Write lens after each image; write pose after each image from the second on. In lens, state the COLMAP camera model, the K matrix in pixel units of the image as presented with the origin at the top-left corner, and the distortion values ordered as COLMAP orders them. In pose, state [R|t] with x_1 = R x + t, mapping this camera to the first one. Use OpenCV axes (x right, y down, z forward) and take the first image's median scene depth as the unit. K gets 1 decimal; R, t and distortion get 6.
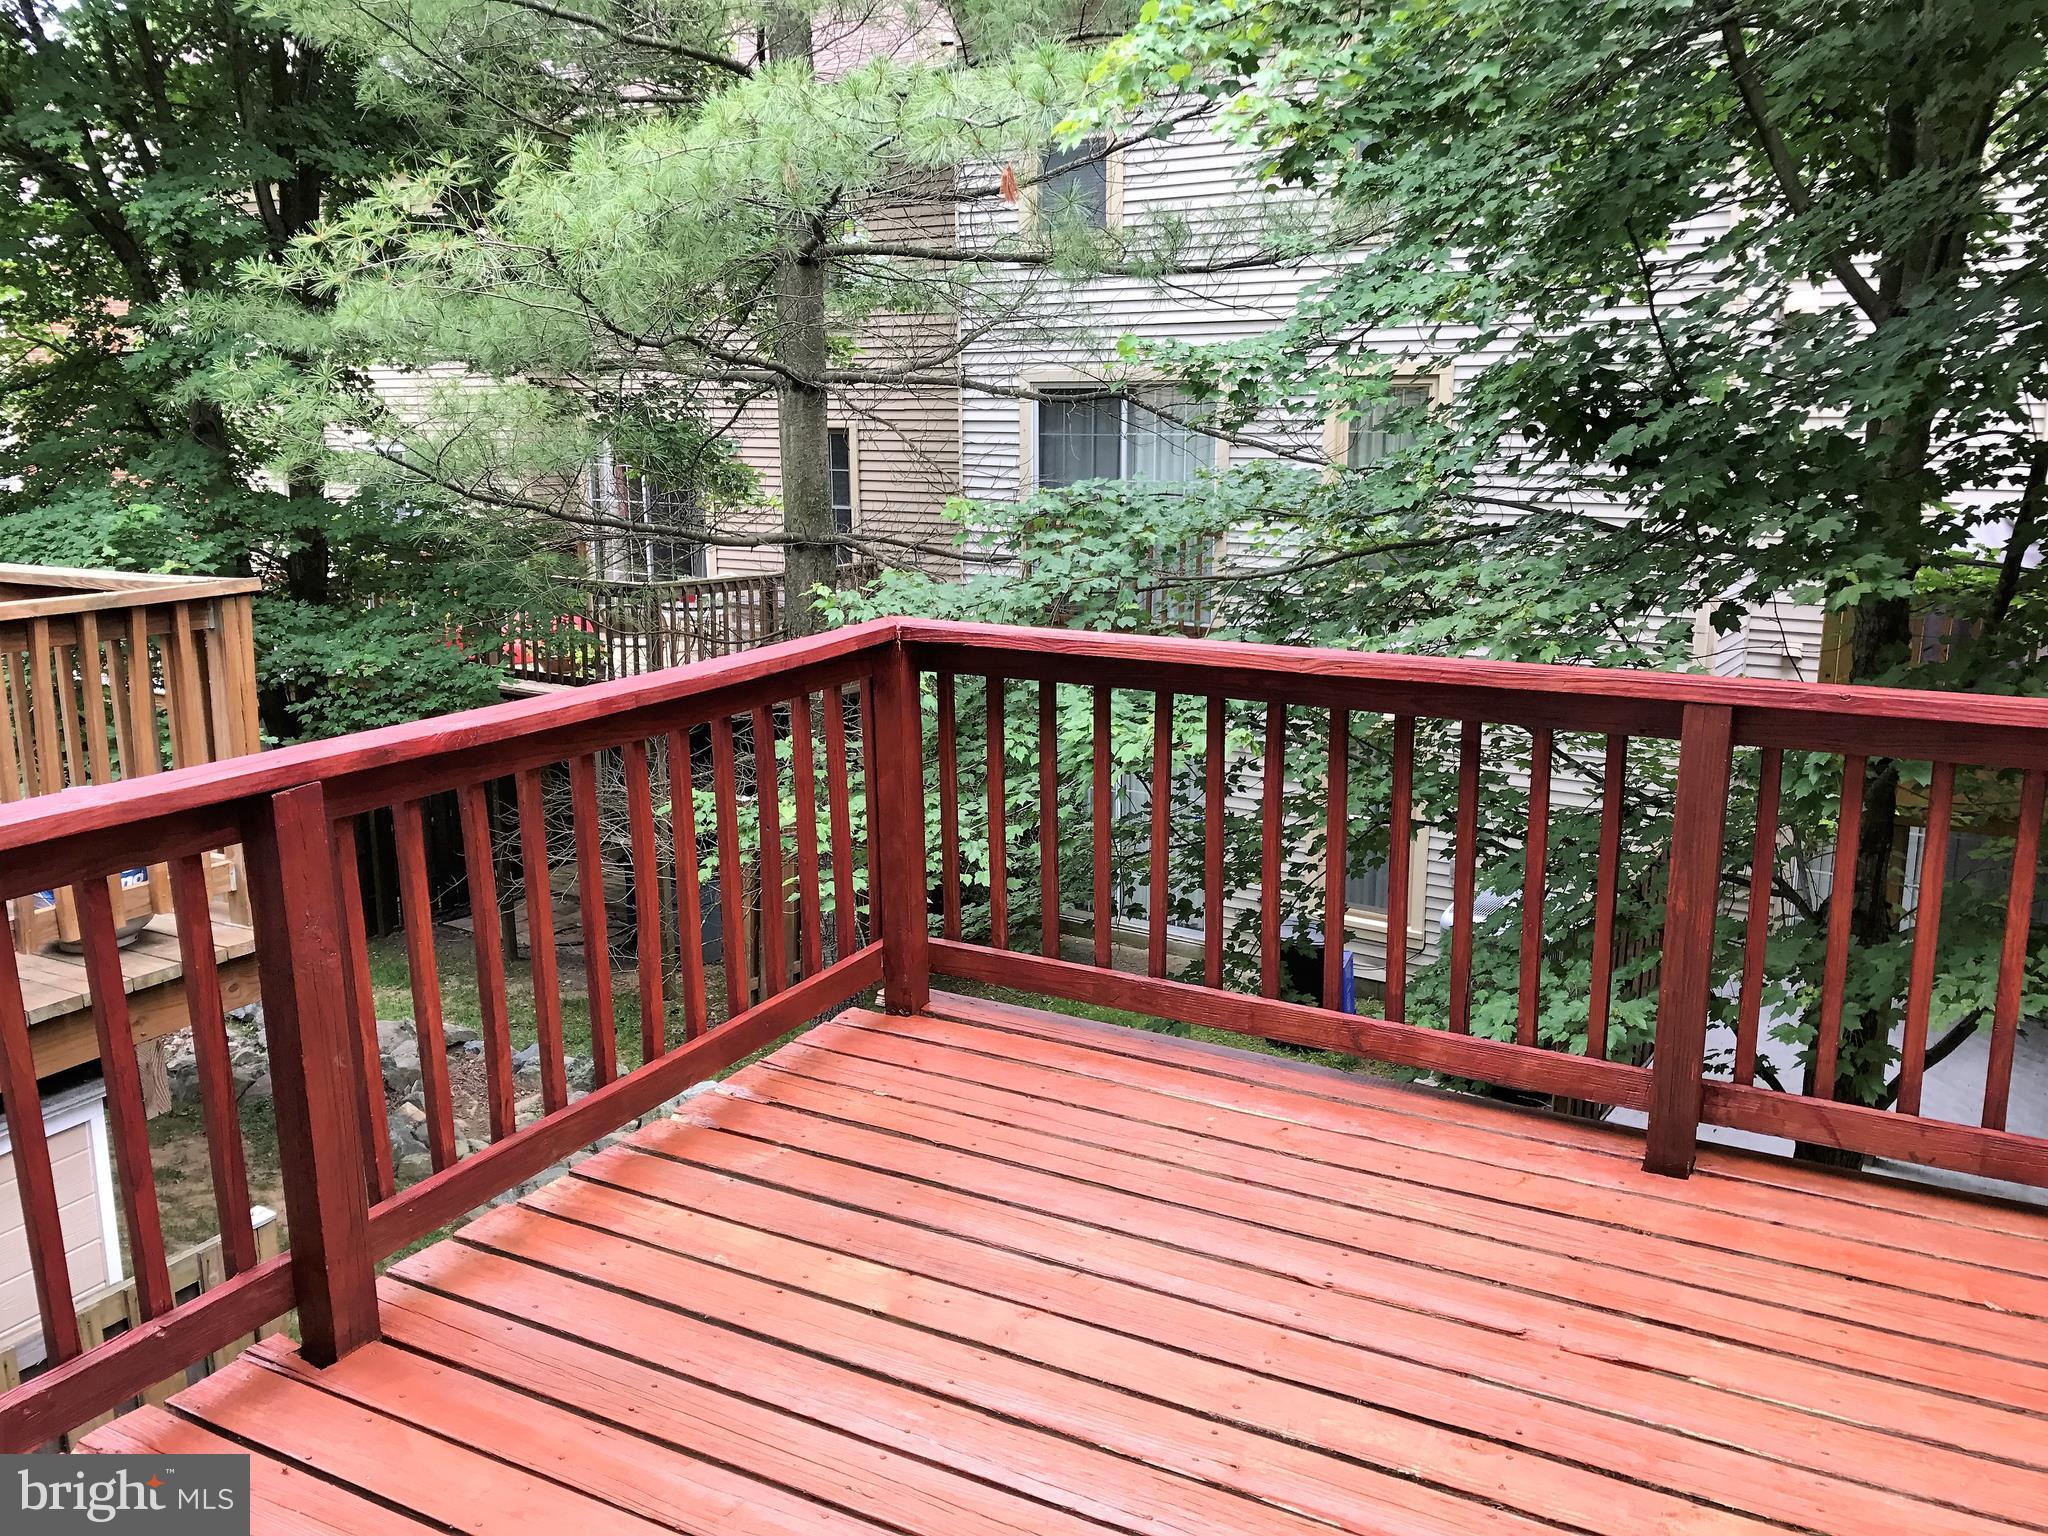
lens RADIAL K [[1688.5, 0, 1018.8], [0, 1688.5, 766.8], [0, 0, 1]] dist [0.045839, -0.057382]
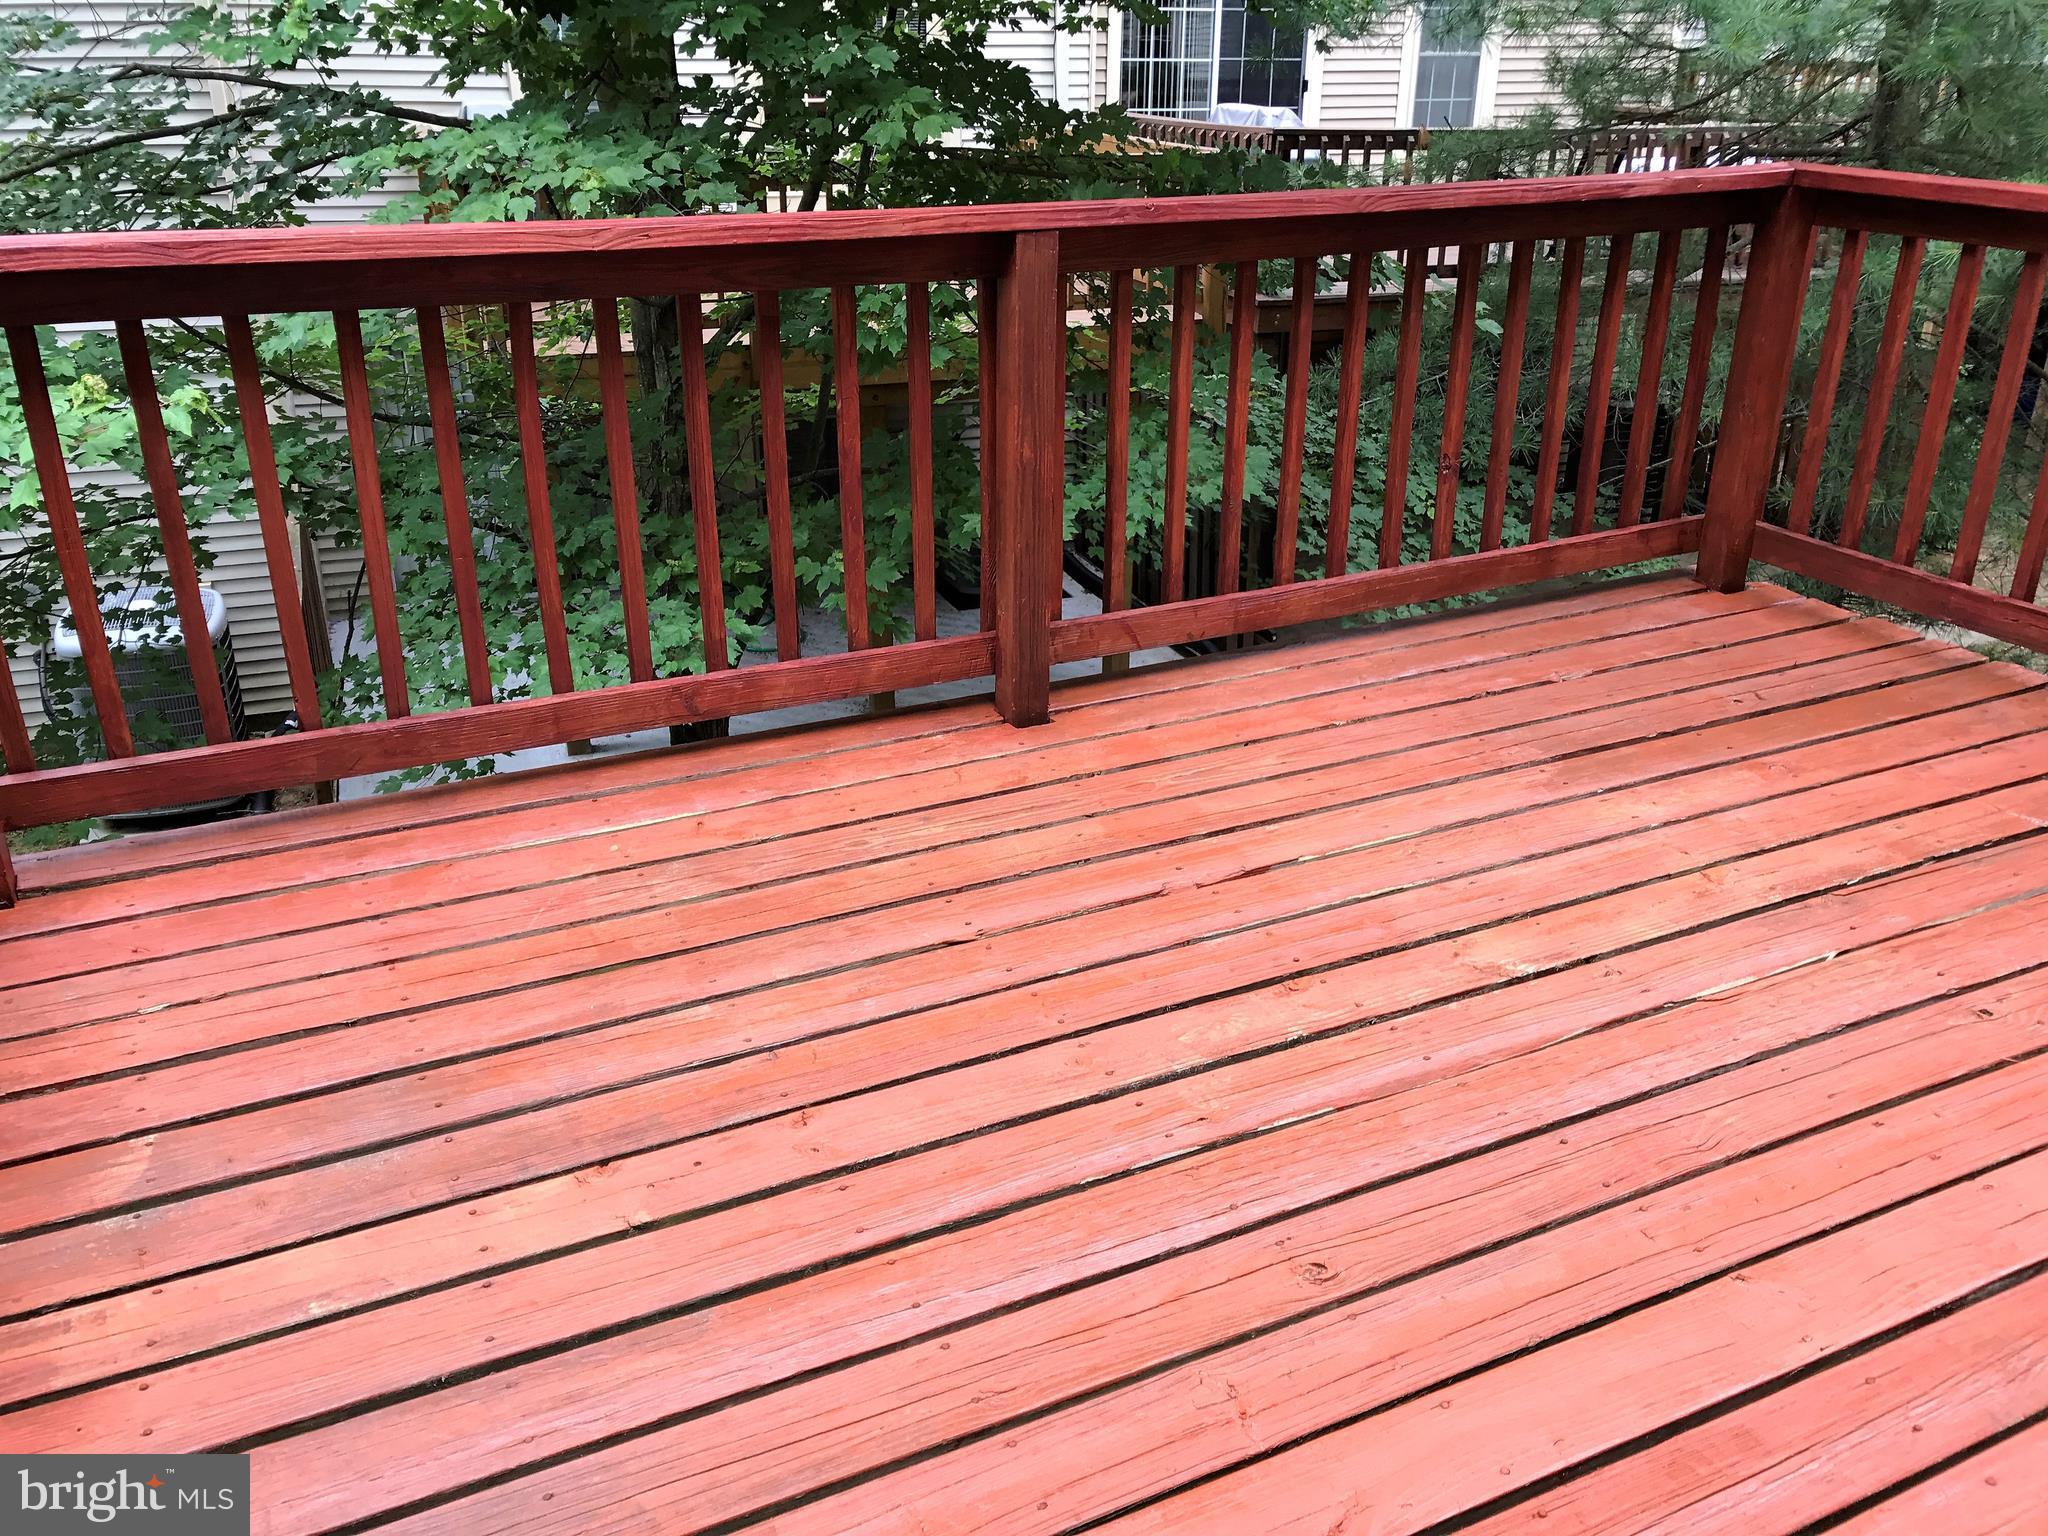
lens RADIAL K [[1688.5, 0, 1018.0], [0, 1688.5, 759.1], [0, 0, 1]] dist [0.045839, -0.057382]
pose [[0.586279, -0.319893, 0.744275, -0.414304], [0.177954, 0.947149, 0.266911, -0.009302], [-0.790322, -0.024038, 0.612220, 0.440924]]
